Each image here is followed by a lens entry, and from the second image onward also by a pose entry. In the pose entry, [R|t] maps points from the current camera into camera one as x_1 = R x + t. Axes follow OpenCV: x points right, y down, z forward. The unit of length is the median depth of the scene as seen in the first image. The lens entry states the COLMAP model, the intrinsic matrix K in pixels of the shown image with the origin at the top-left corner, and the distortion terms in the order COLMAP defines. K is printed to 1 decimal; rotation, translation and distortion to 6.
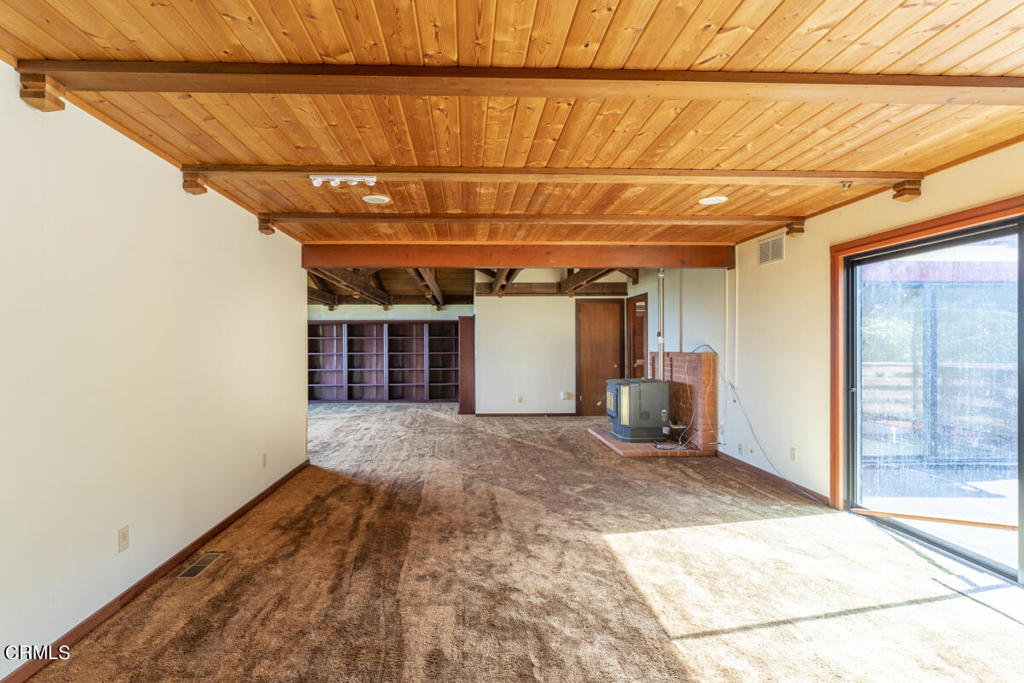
lens RADIAL K [[480.7, 0, 505.9], [0, 480.7, 346.0], [0, 0, 1]] dist [-0.003436, -0.000676]
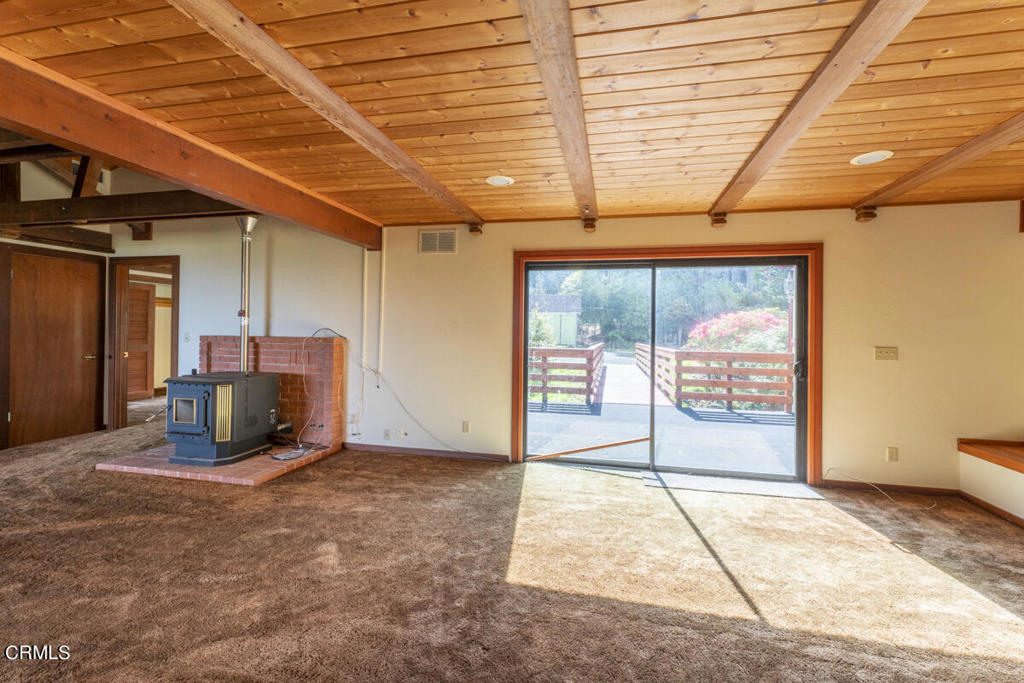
lens RADIAL K [[402.9, 0, 522.0], [0, 402.9, 328.7], [0, 0, 1]] dist [-0.002284, -0.000092]
pose [[0.289634, 0.011240, 0.957072, -0.255769], [-0.011216, 0.999902, -0.008349, 0.000534], [-0.957072, -0.008316, 0.289732, 0.562283]]
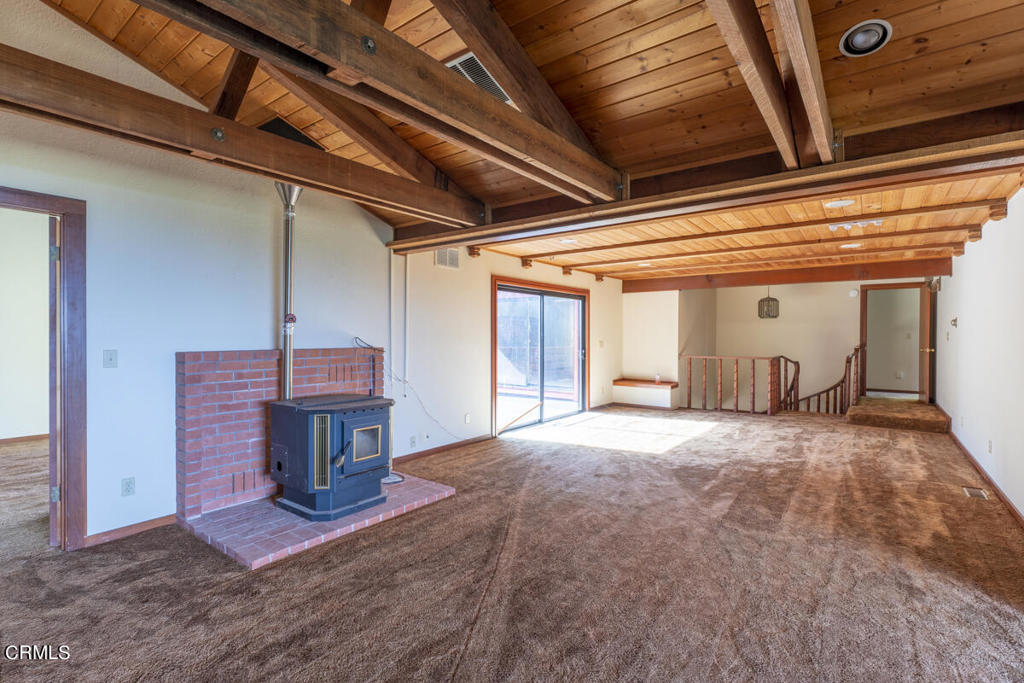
lens RADIAL K [[480.7, 0, 508.5], [0, 480.7, 337.4], [0, 0, 1]] dist [-0.003436, -0.000676]
pose [[-0.739221, -0.006940, 0.673428, -0.363838], [-0.001415, 0.999961, 0.008752, -0.011648], [-0.673462, 0.005517, -0.739201, 1.808469]]
